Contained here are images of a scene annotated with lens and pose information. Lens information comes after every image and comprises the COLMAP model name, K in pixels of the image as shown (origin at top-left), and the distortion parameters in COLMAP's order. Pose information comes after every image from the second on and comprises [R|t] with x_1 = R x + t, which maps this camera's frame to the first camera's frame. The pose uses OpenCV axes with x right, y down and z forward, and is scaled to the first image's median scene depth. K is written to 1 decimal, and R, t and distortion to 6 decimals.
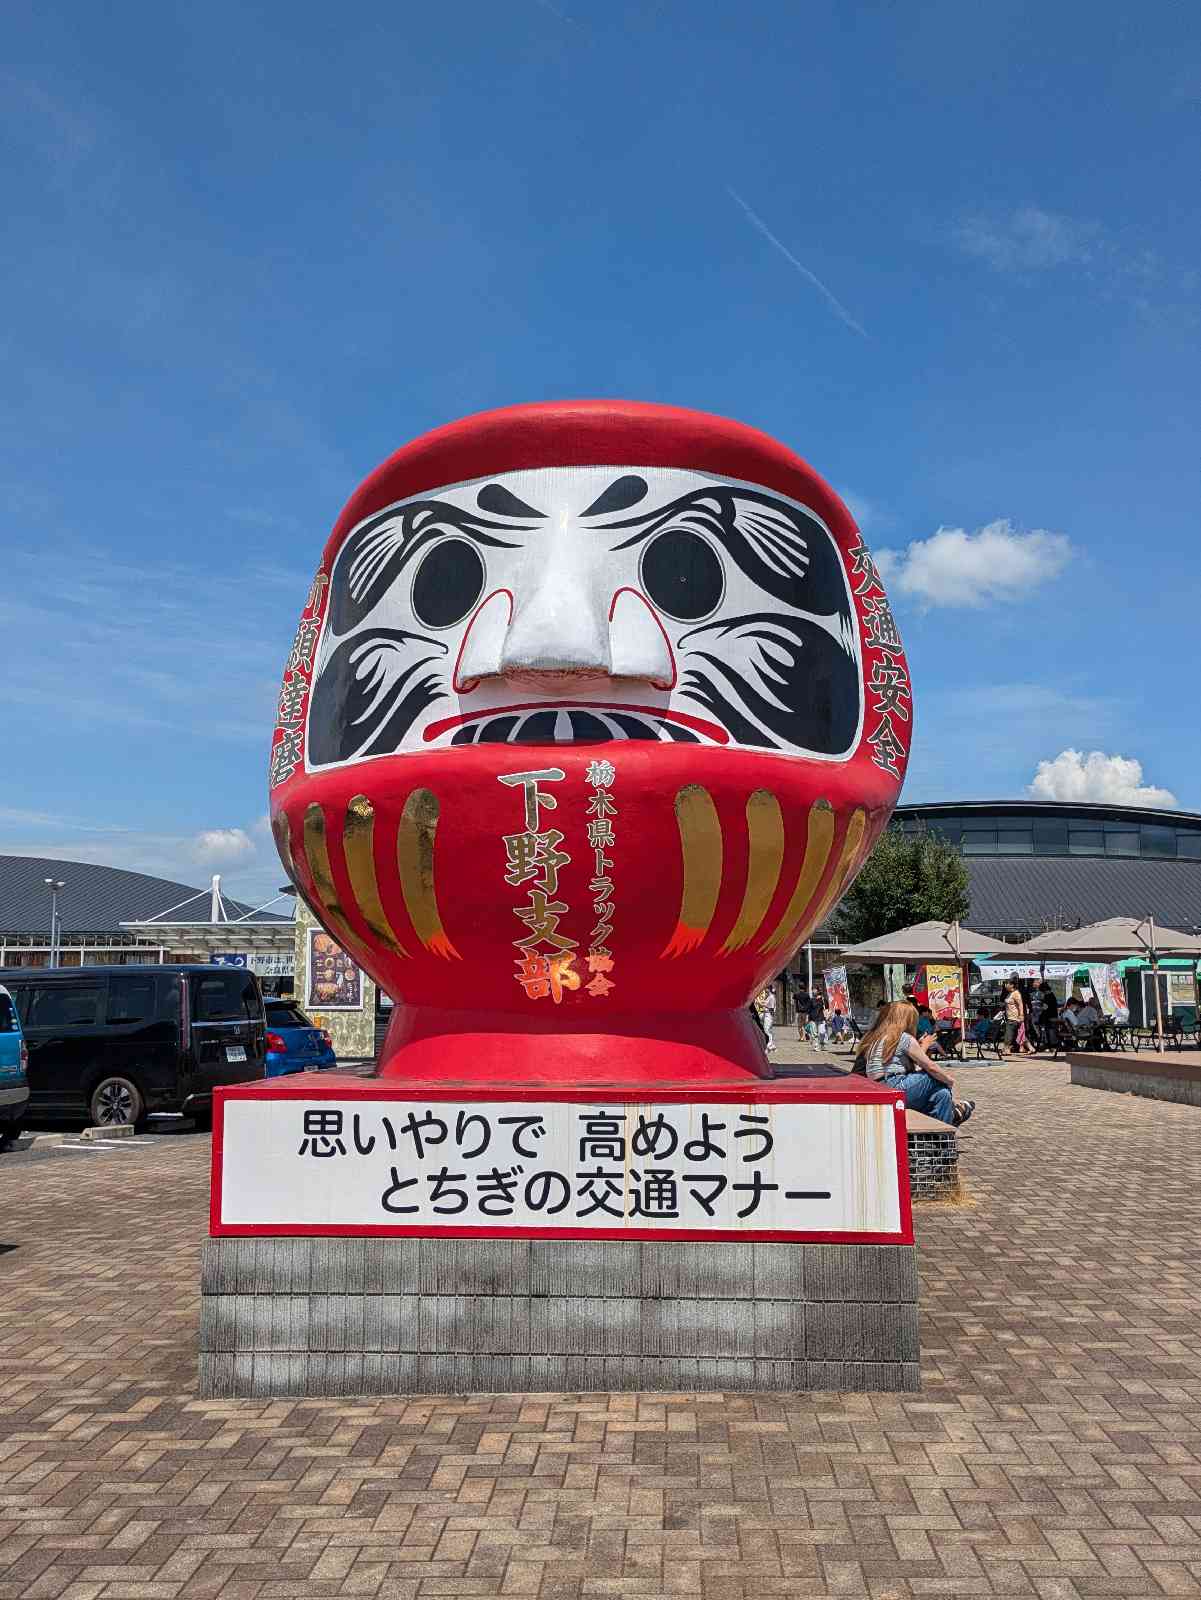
lens RADIAL K [[1418.7, 0, 615.6], [0, 1418.7, 822.8], [0, 0, 1]] dist [0.047051, -0.010313]
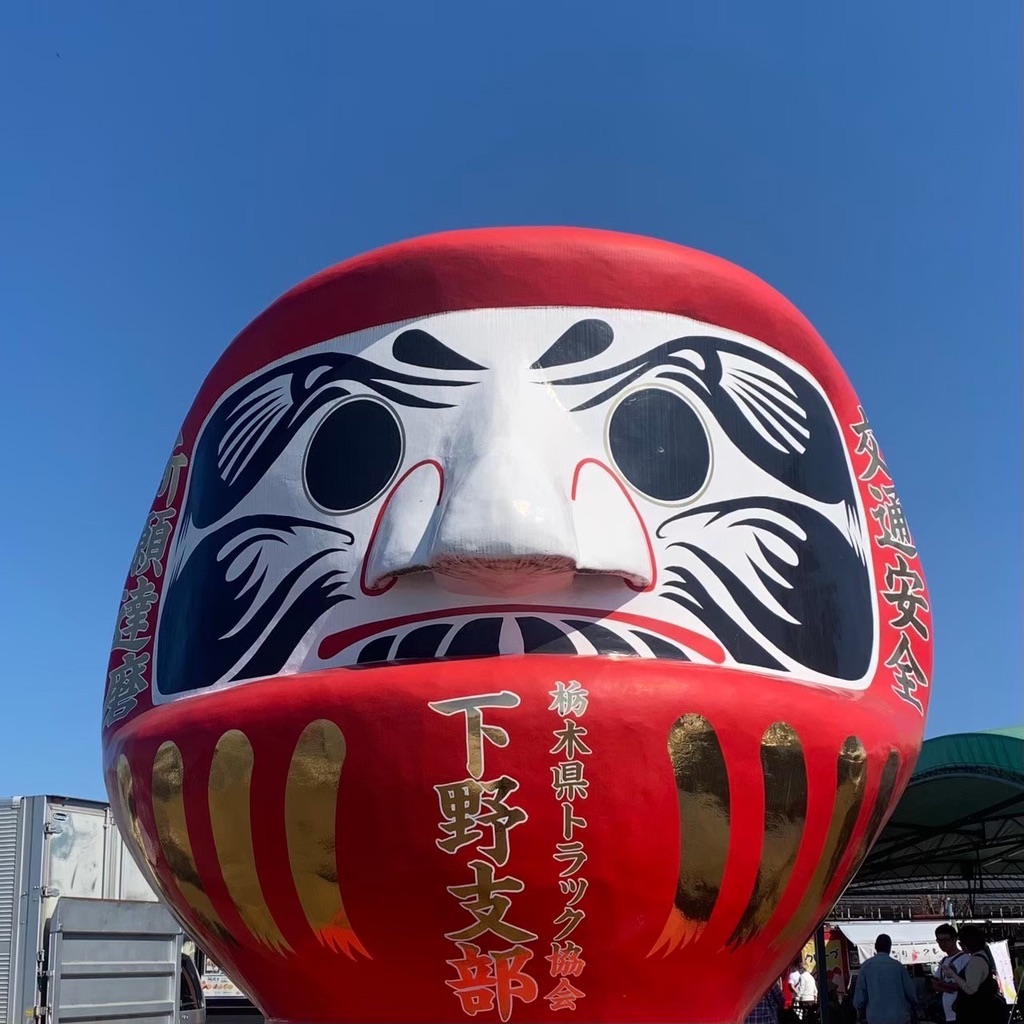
lens RADIAL K [[1498.9, 0, 499.8], [0, 1498.9, 602.8], [0, 0, 1]] dist [0.183220, -0.600877]
pose [[0.999474, 0.004712, 0.032100, -0.074304], [-0.000834, 0.992802, -0.119764, 0.009552], [-0.032433, 0.119674, 0.992283, 0.231524]]
